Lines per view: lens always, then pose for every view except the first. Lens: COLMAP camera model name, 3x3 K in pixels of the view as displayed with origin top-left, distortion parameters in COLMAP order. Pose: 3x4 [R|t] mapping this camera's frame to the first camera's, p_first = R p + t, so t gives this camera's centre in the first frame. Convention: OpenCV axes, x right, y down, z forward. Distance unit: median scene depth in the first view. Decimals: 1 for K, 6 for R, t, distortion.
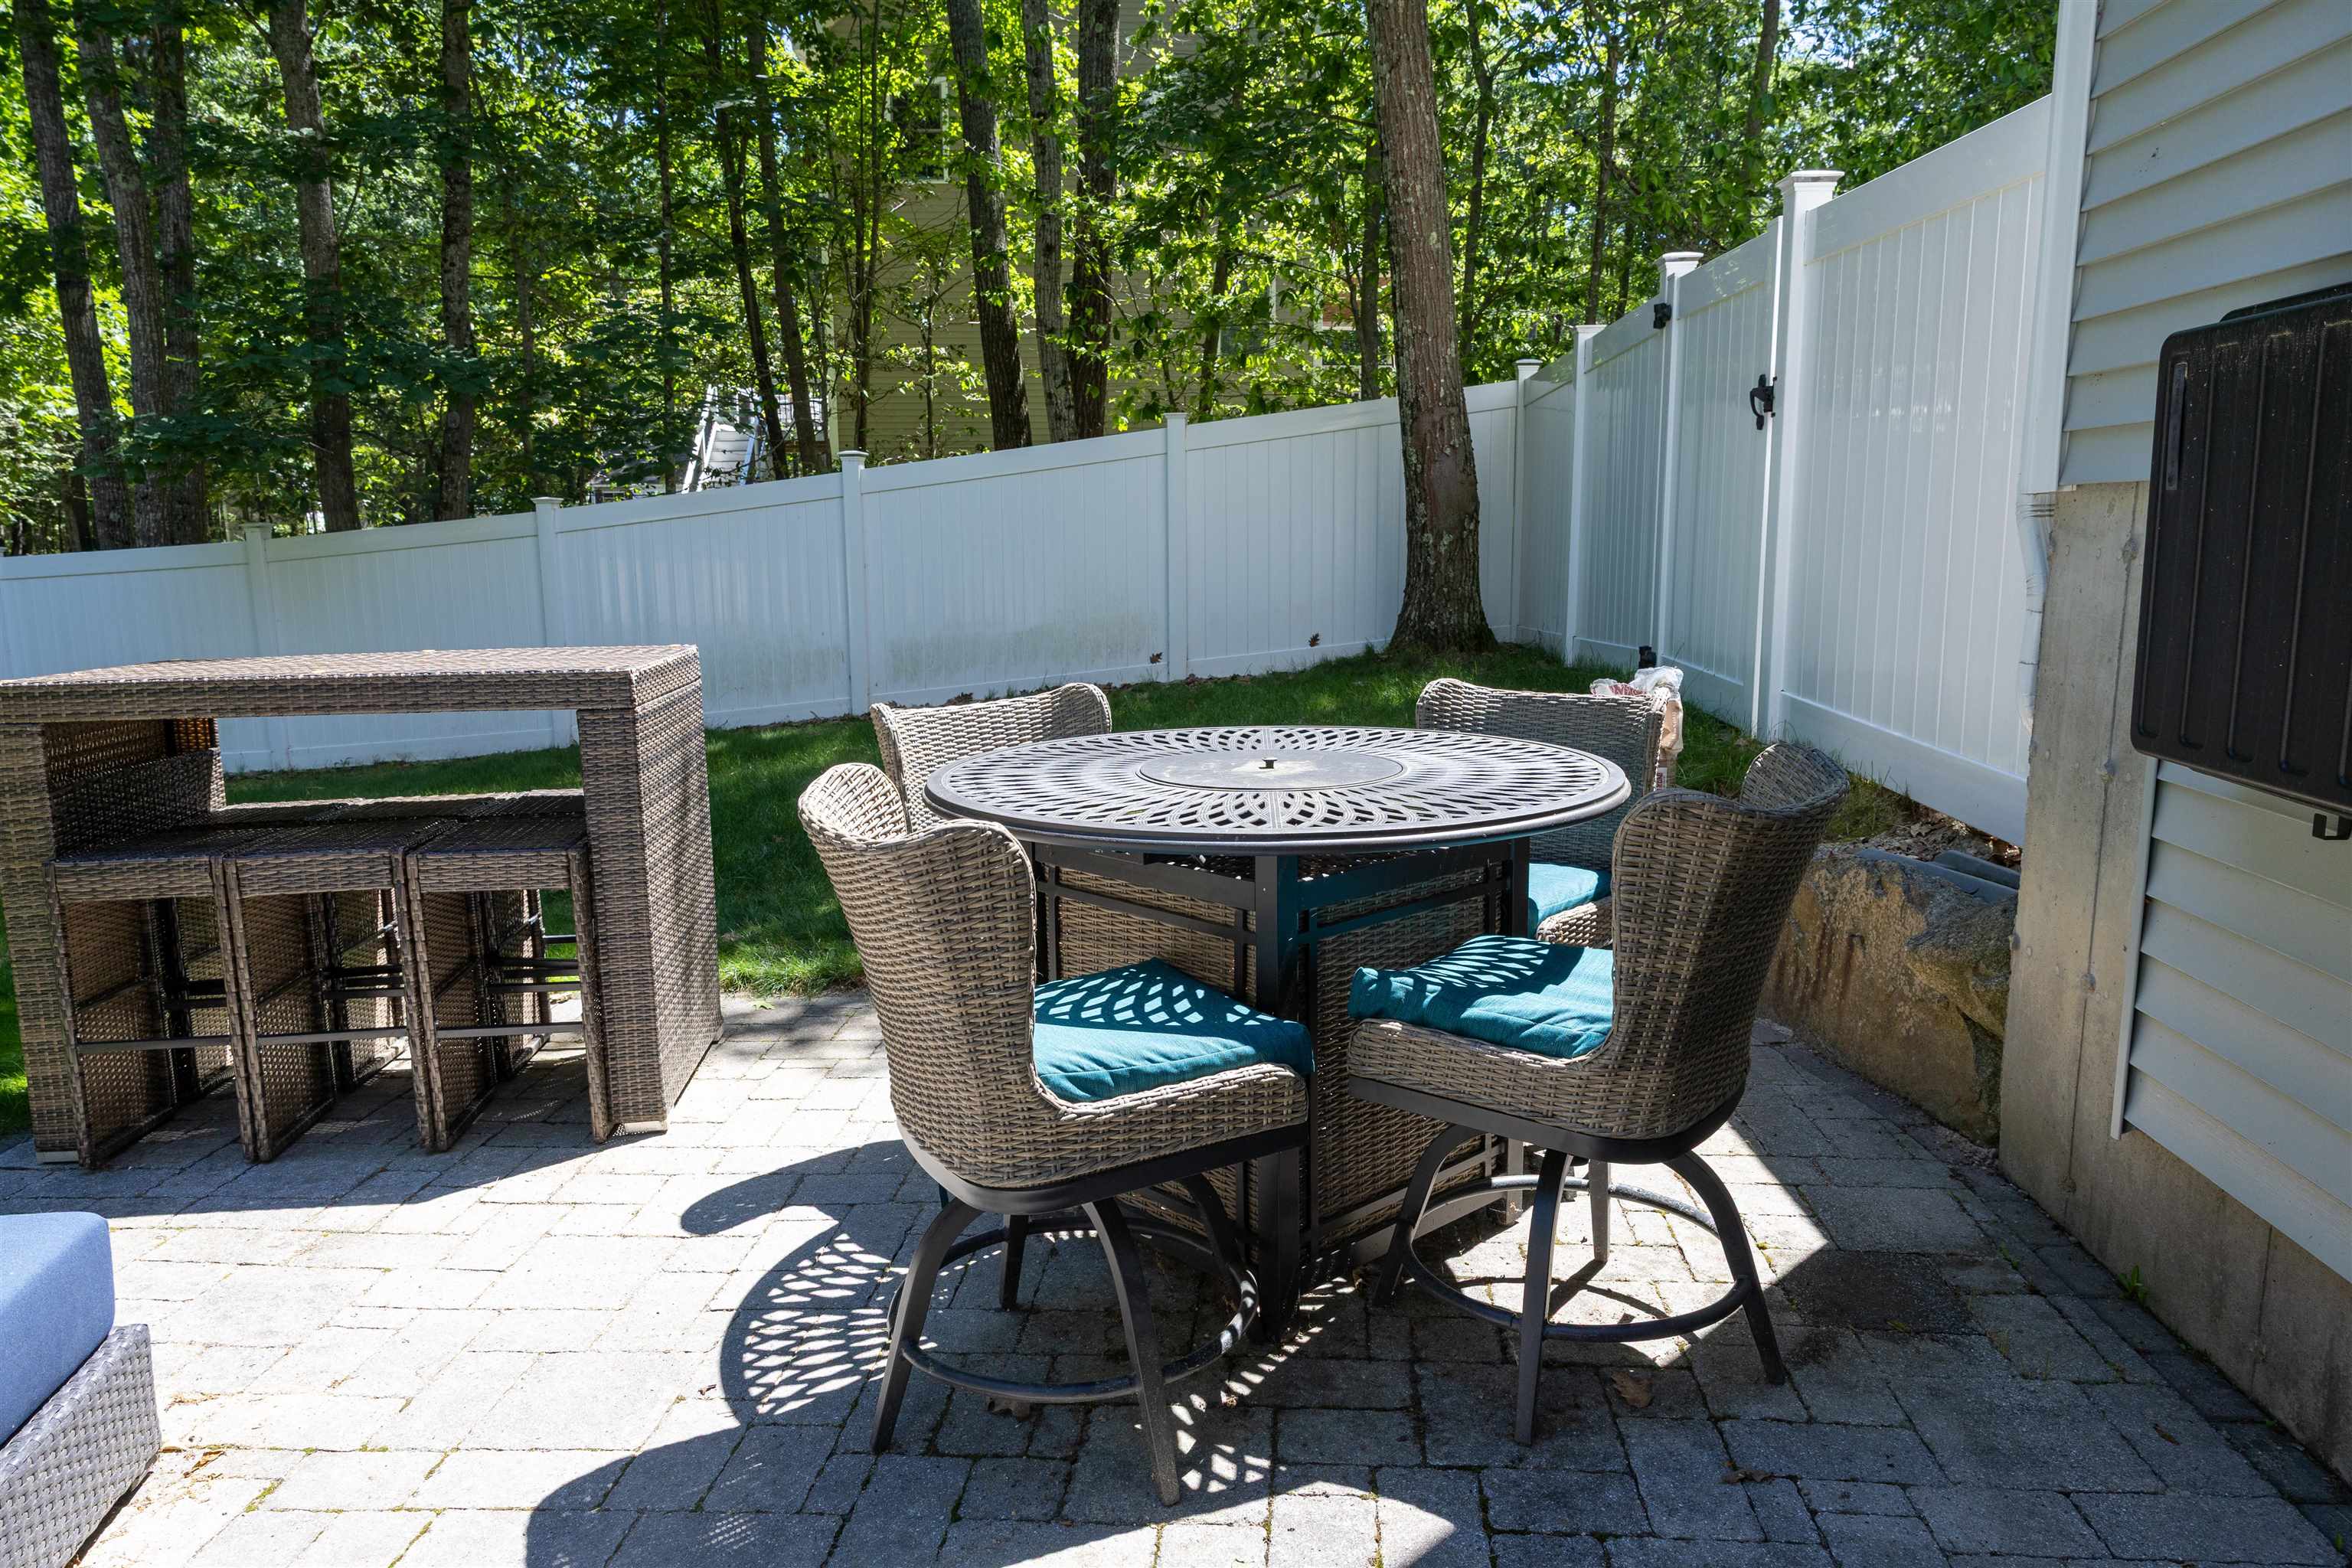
lens RADIAL K [[1575.8, 0, 1185.9], [0, 1575.8, 788.4], [0, 0, 1]] dist [-0.003891, 0.002172]
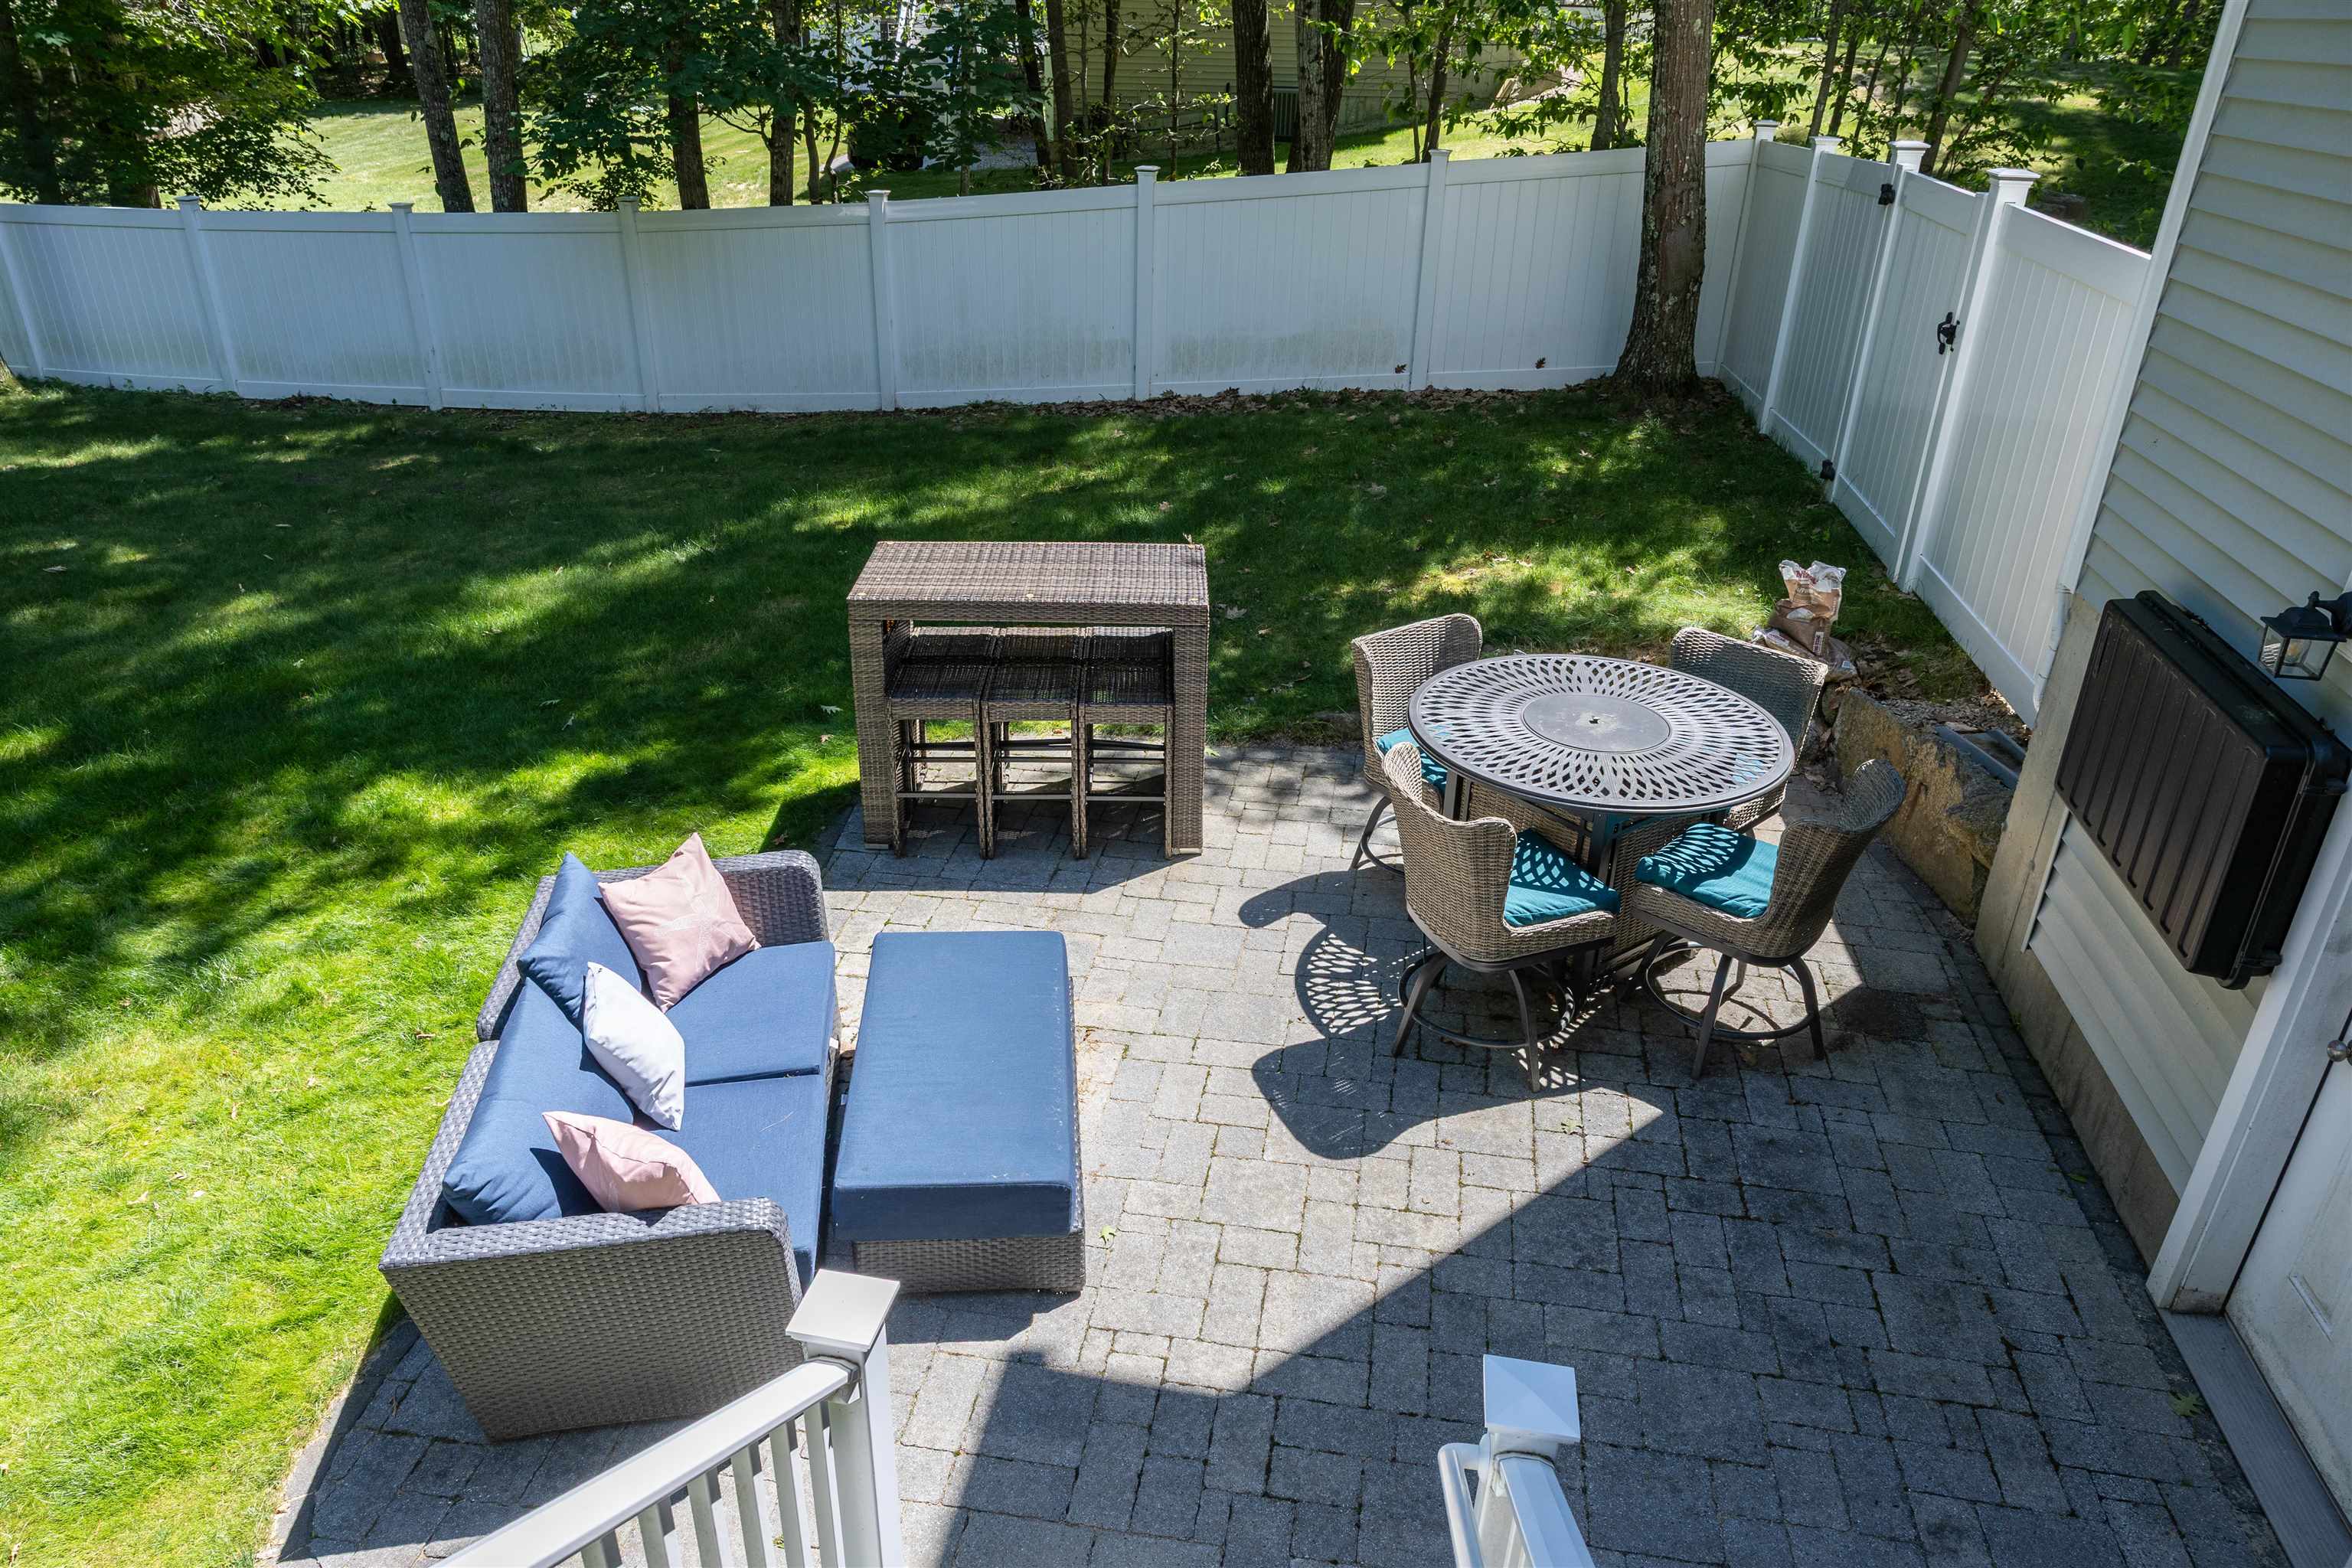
lens RADIAL K [[1576.4, 0, 1166.9], [0, 1576.4, 793.3], [0, 0, 1]] dist [-0.017435, 0.020200]
pose [[0.994486, 0.070288, -0.077834, -0.335782], [-0.044221, 0.954008, 0.296502, -0.519373], [0.095095, -0.291425, 0.951855, -0.931096]]
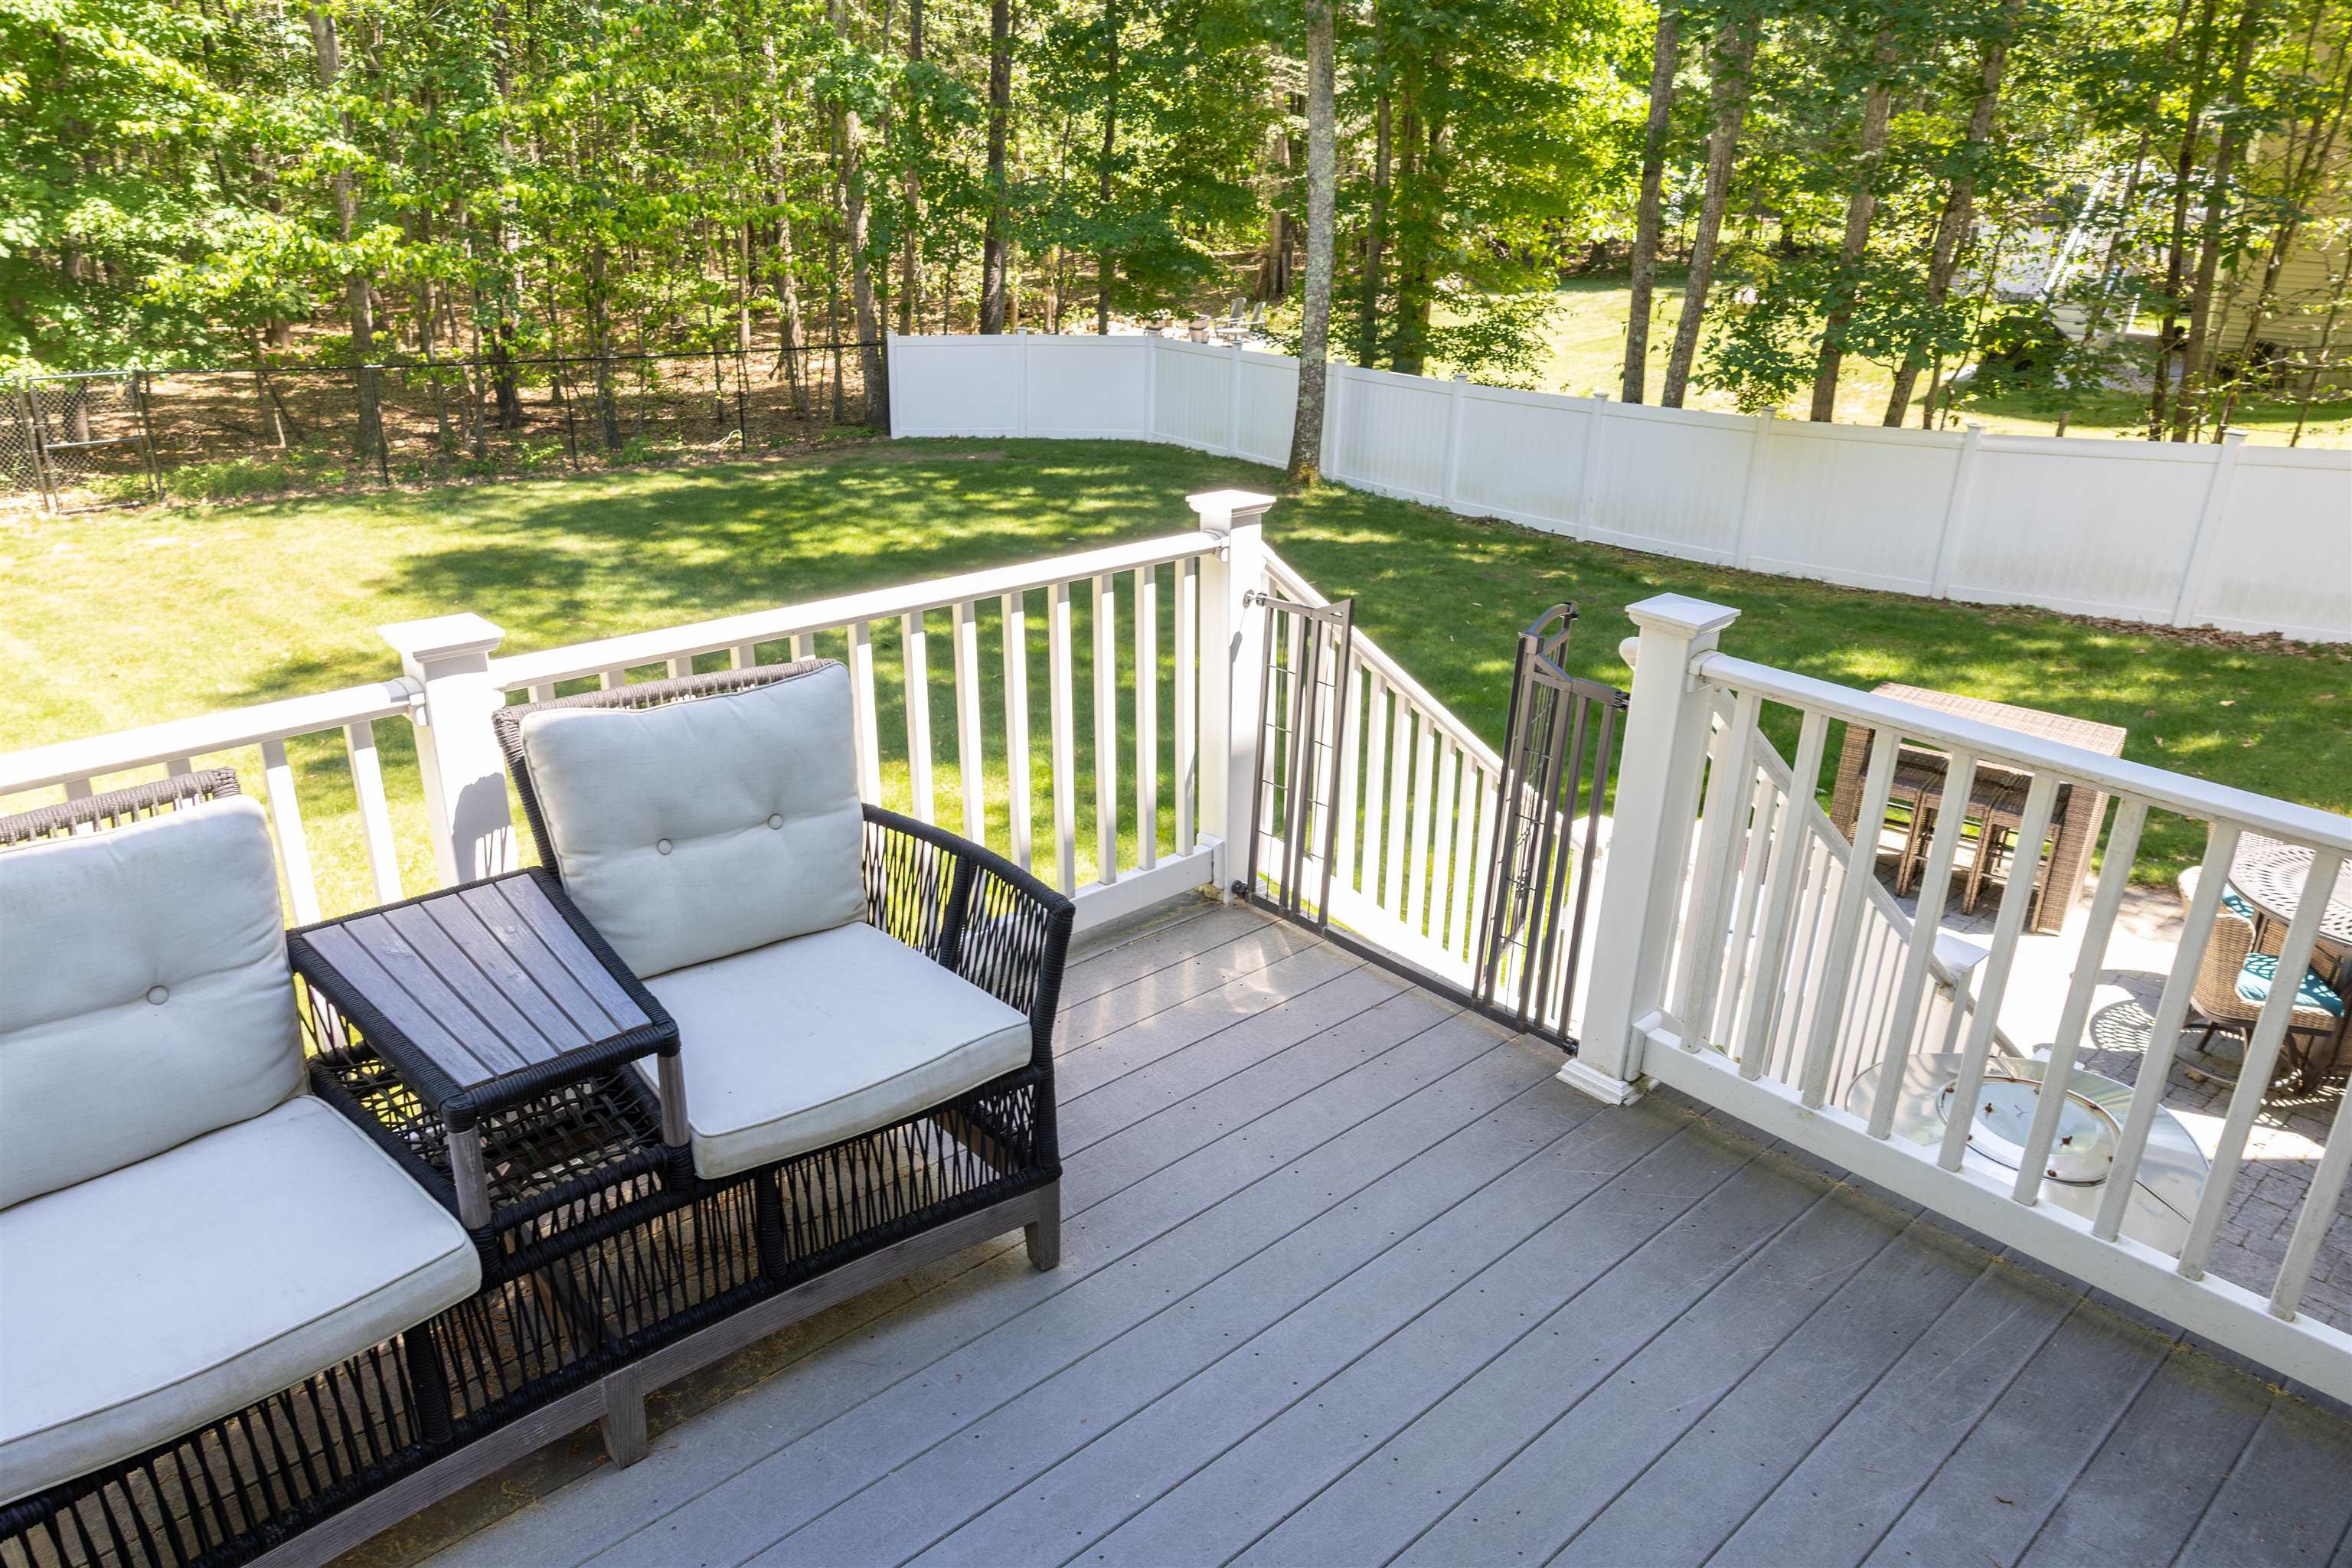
lens RADIAL K [[1571.8, 0, 1183.0], [0, 1571.8, 796.1], [0, 0, 1]] dist [0.011108, 0.002488]
pose [[0.730451, 0.291723, -0.617527, 0.189956], [-0.149390, 0.950536, 0.272330, -0.662083], [0.666427, -0.106671, 0.737900, -2.477249]]
